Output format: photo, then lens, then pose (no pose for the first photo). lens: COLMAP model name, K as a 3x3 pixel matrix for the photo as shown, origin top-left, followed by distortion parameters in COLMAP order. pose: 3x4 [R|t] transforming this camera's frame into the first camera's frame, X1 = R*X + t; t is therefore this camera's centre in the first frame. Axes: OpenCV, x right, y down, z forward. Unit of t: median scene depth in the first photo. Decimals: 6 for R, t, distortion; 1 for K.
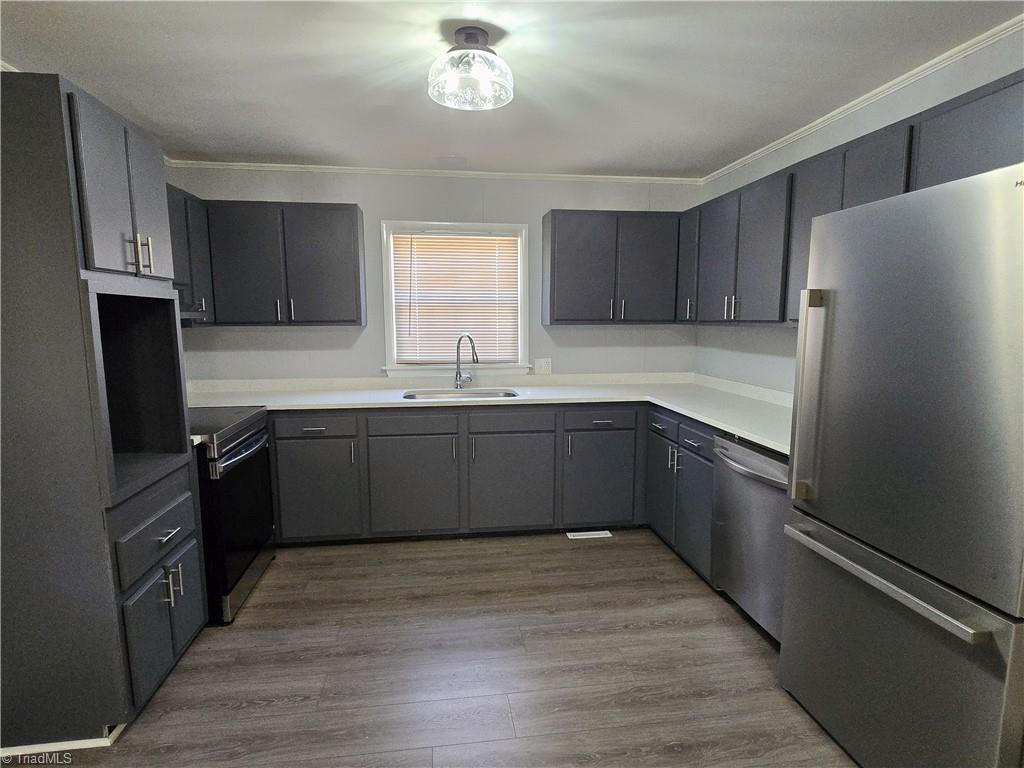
lens RADIAL K [[555.3, 0, 512.0], [0, 555.3, 384.0], [0, 0, 1]] dist [-0.002891, -0.000758]
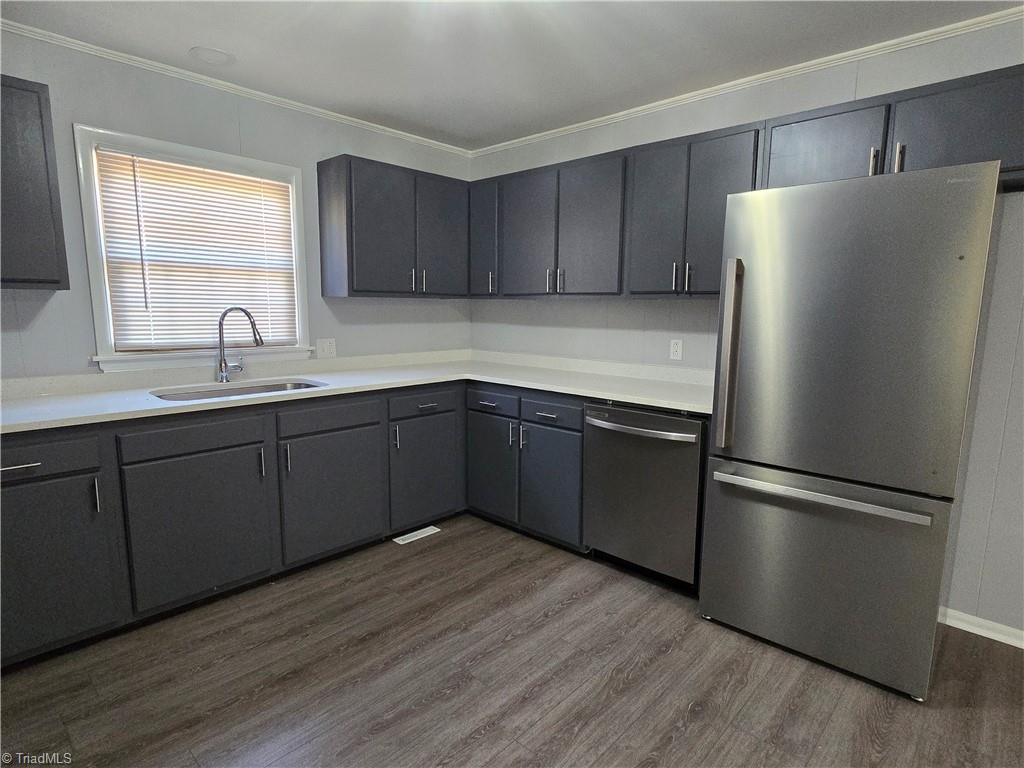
lens RADIAL K [[555.3, 0, 512.0], [0, 555.3, 384.0], [0, 0, 1]] dist [-0.002891, -0.000758]
pose [[0.778080, -0.076351, 0.623508, -0.283573], [0.062649, 0.997069, 0.043915, 0.002460], [-0.625034, 0.004893, 0.780582, 0.219025]]
